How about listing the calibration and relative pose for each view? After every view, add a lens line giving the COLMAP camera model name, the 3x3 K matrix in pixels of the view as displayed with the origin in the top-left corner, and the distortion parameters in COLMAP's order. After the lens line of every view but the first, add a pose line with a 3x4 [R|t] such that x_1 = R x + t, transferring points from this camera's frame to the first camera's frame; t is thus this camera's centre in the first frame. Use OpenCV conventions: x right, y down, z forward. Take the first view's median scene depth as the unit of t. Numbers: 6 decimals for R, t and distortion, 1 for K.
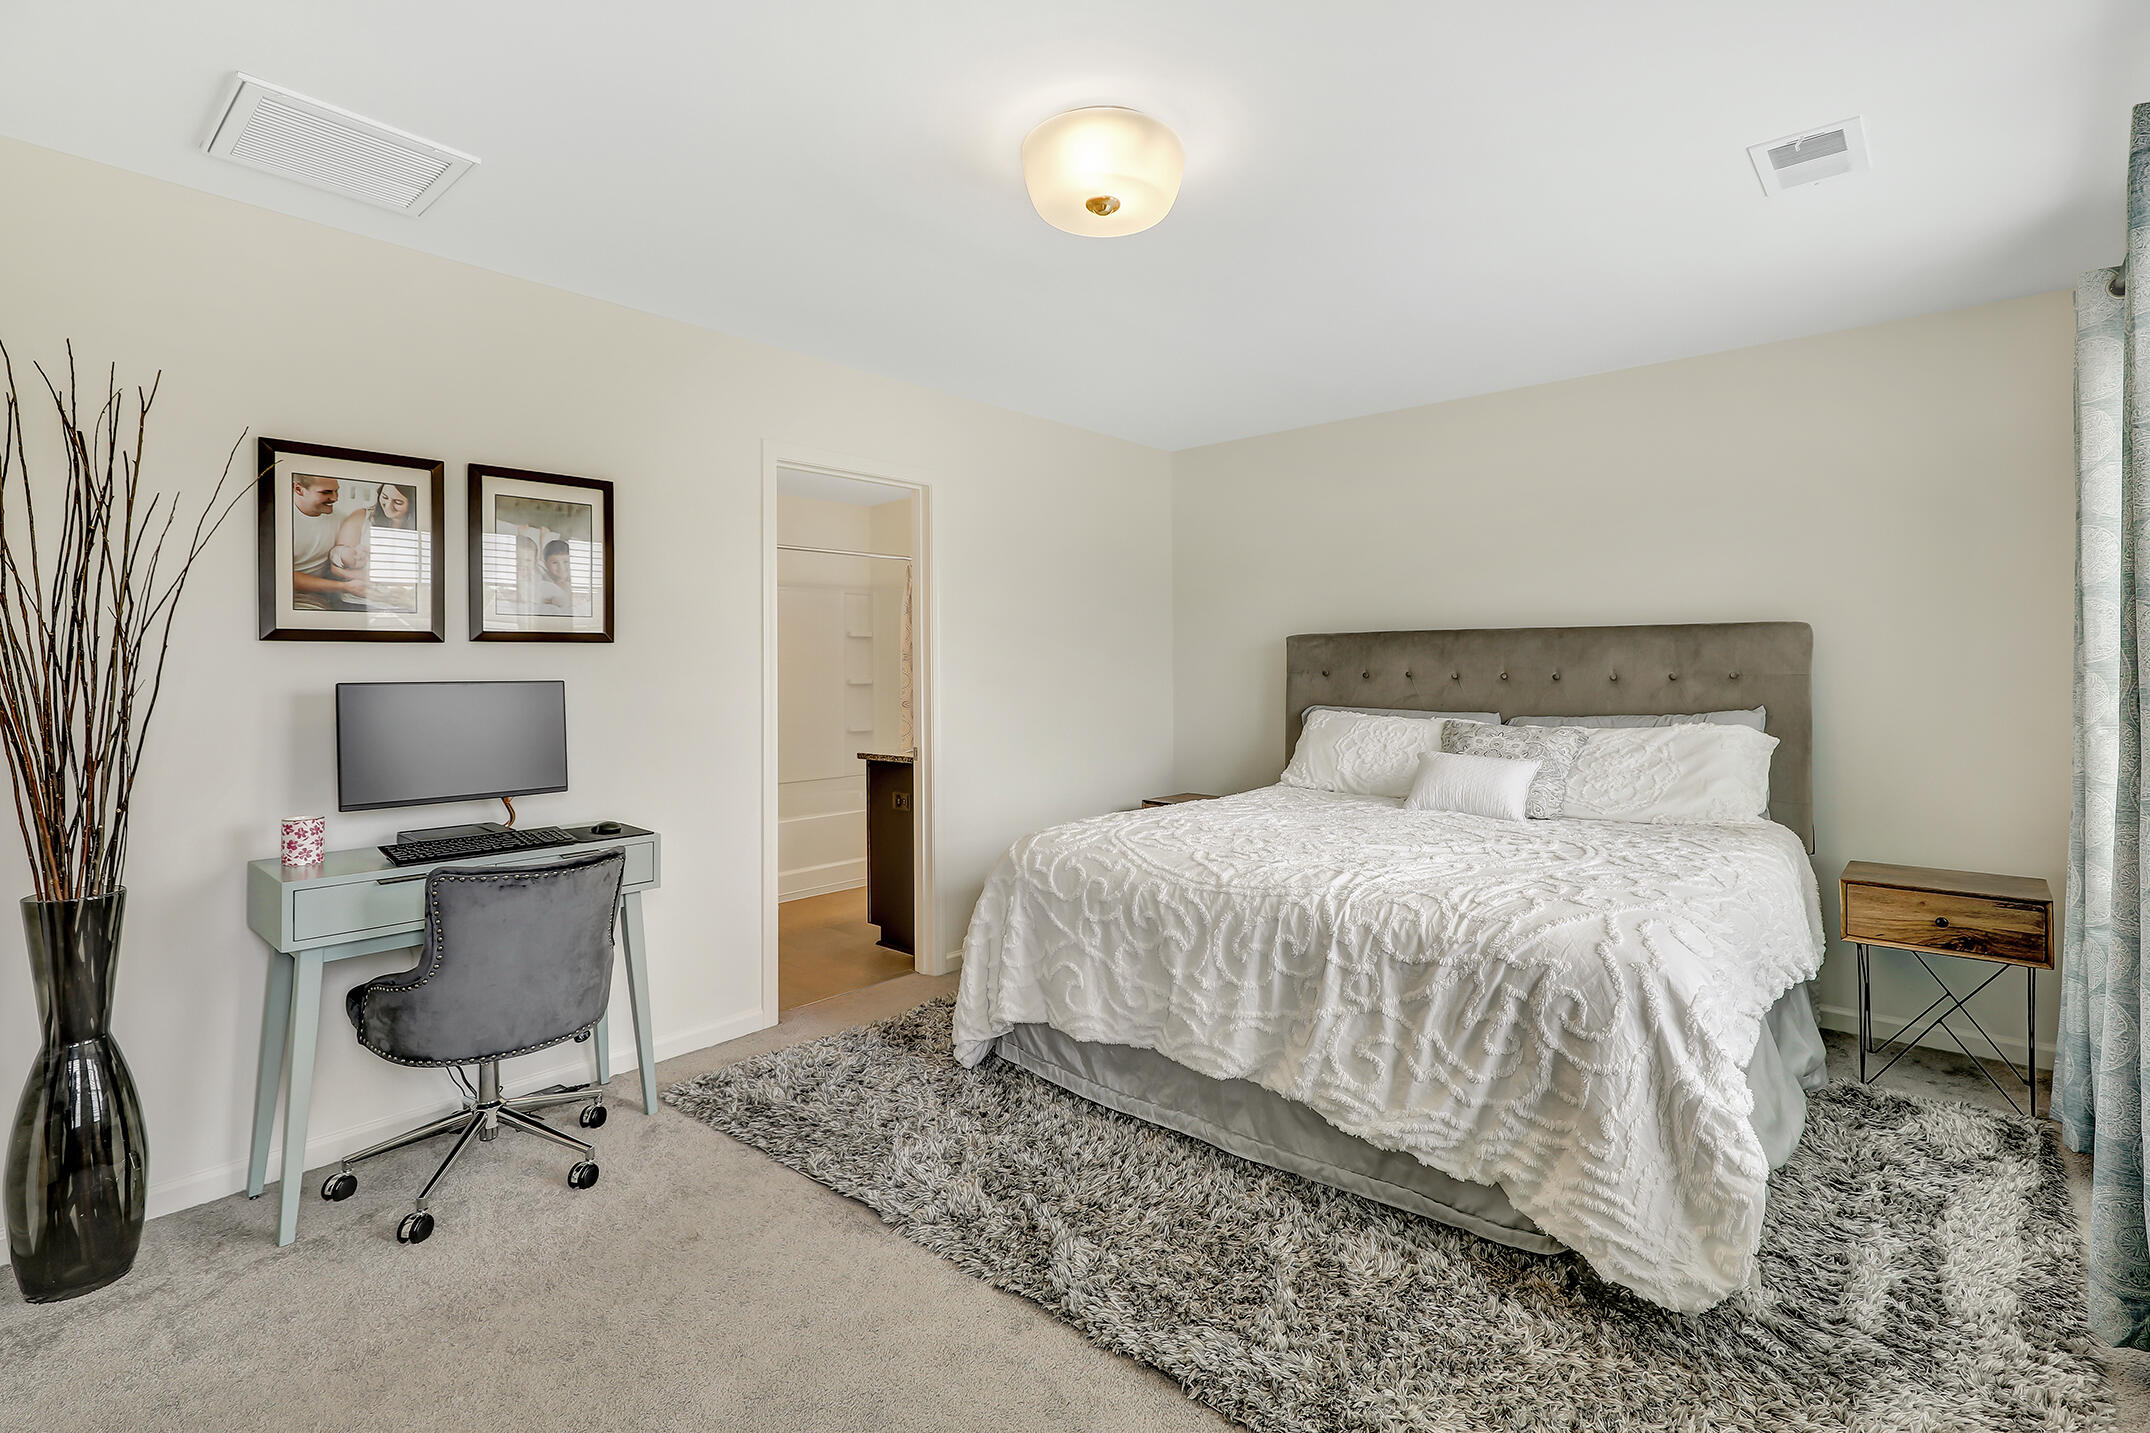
lens RADIAL K [[1003.0, 0, 1121.2], [0, 1003.0, 662.4], [0, 0, 1]] dist [0.000739, 0.000102]
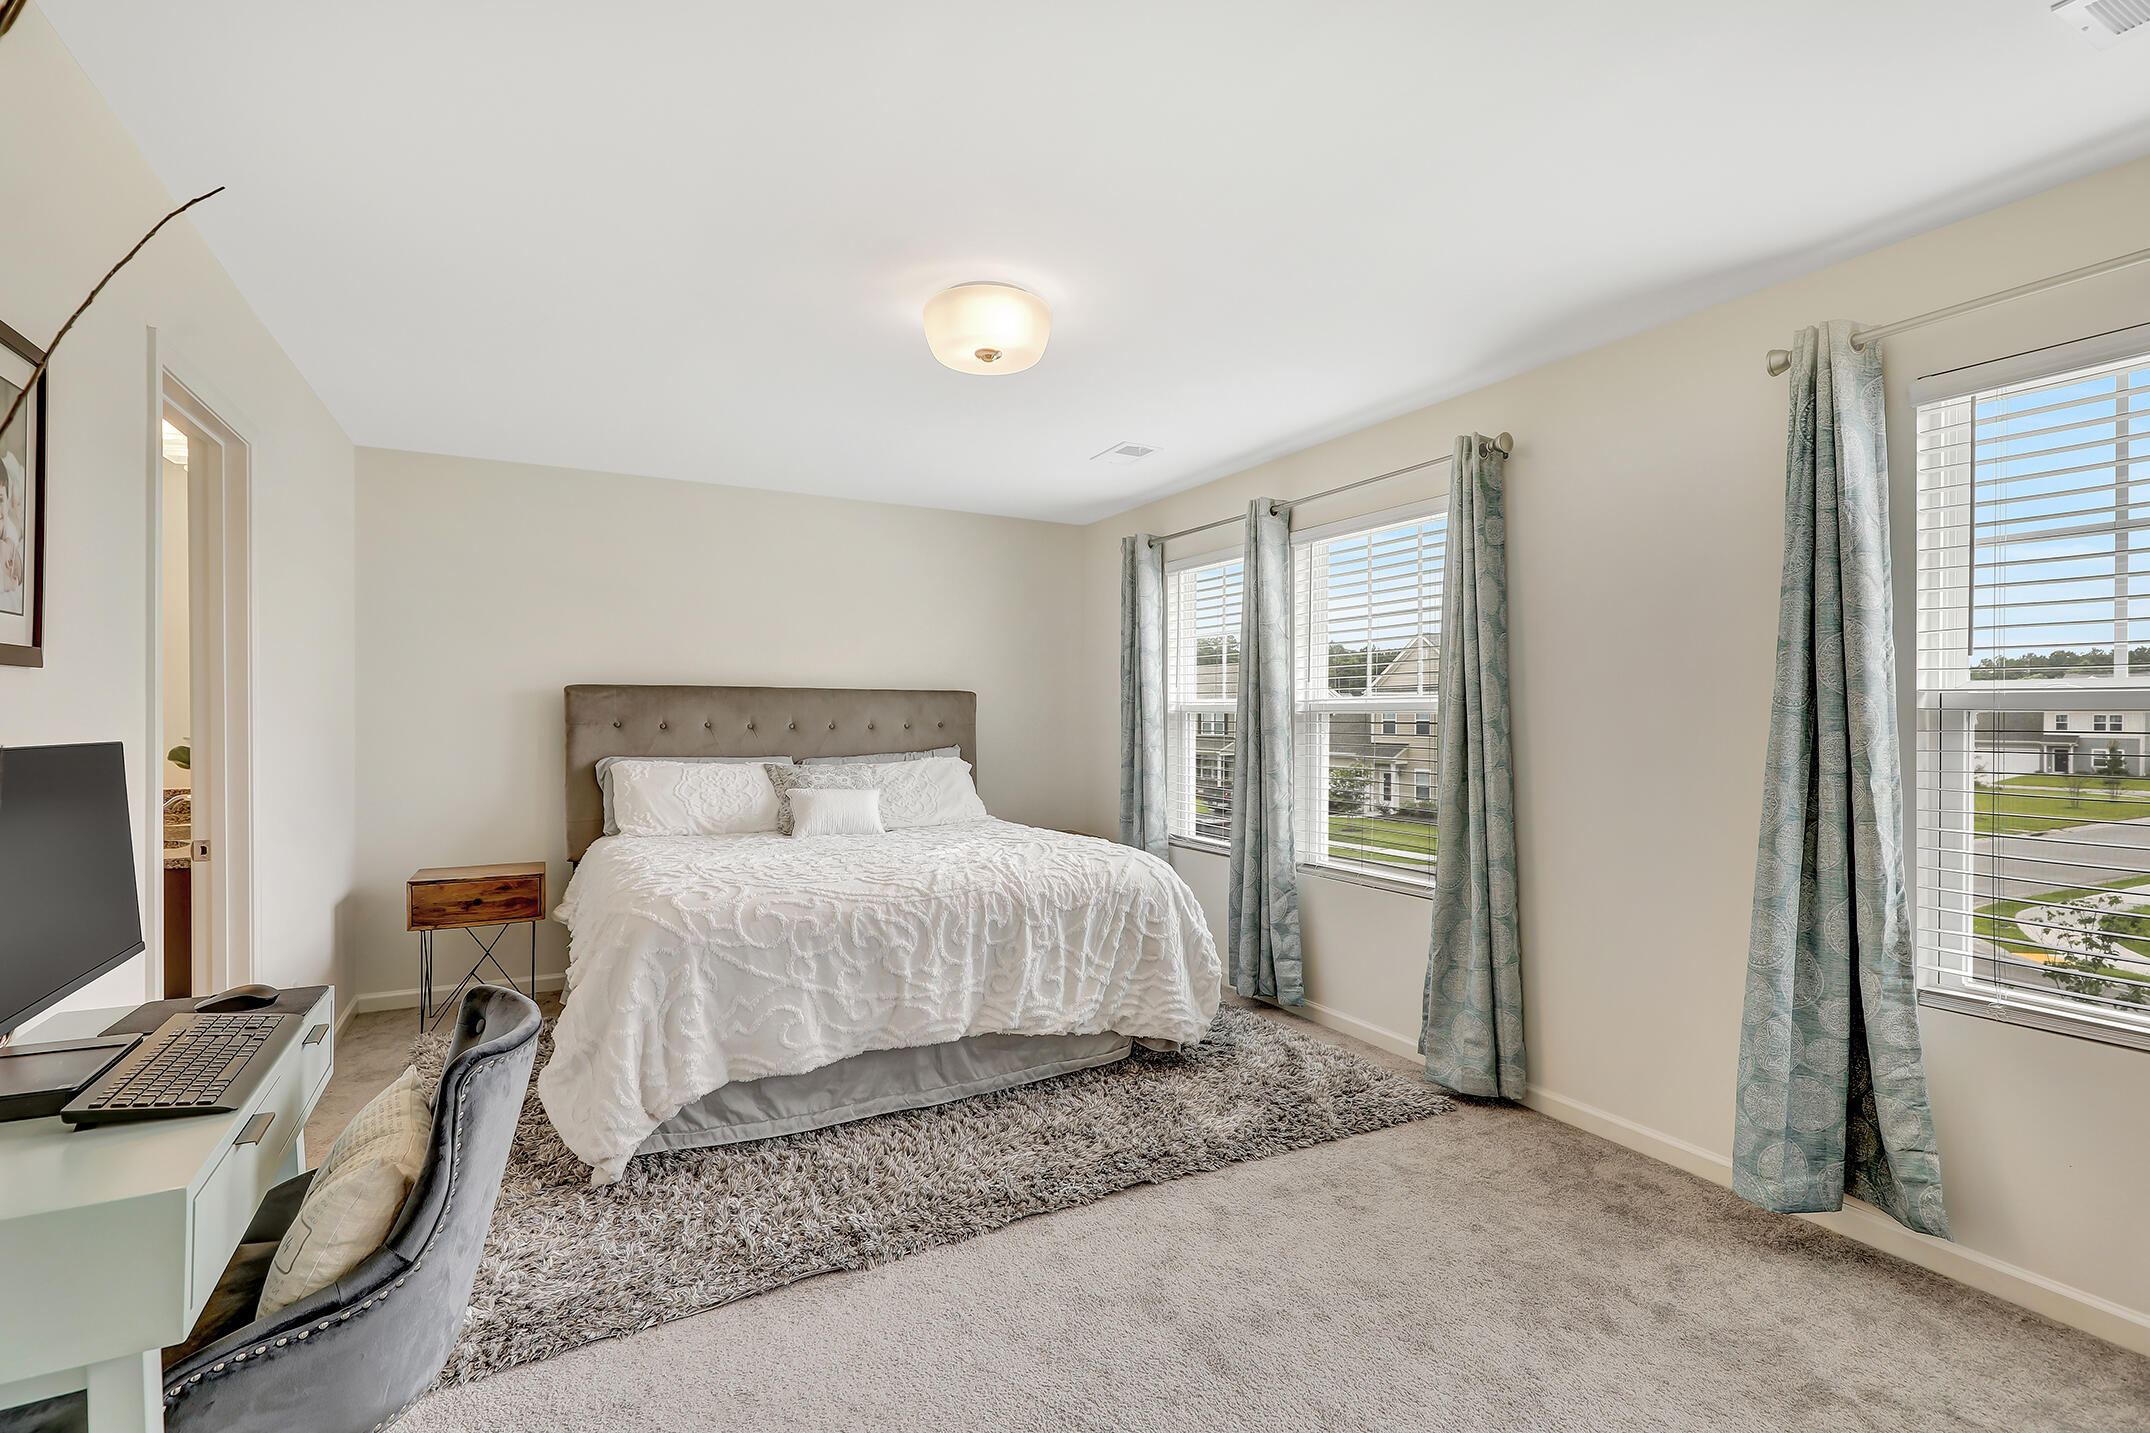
lens RADIAL K [[977.6, 0, 1079.6], [0, 977.6, 723.5], [0, 0, 1]] dist [0.000651, 0.000054]
pose [[0.337094, -0.001180, 0.941470, -0.955750], [-0.008785, 0.999952, 0.004399, 0.003545], [-0.941430, -0.009753, 0.337067, 0.405009]]
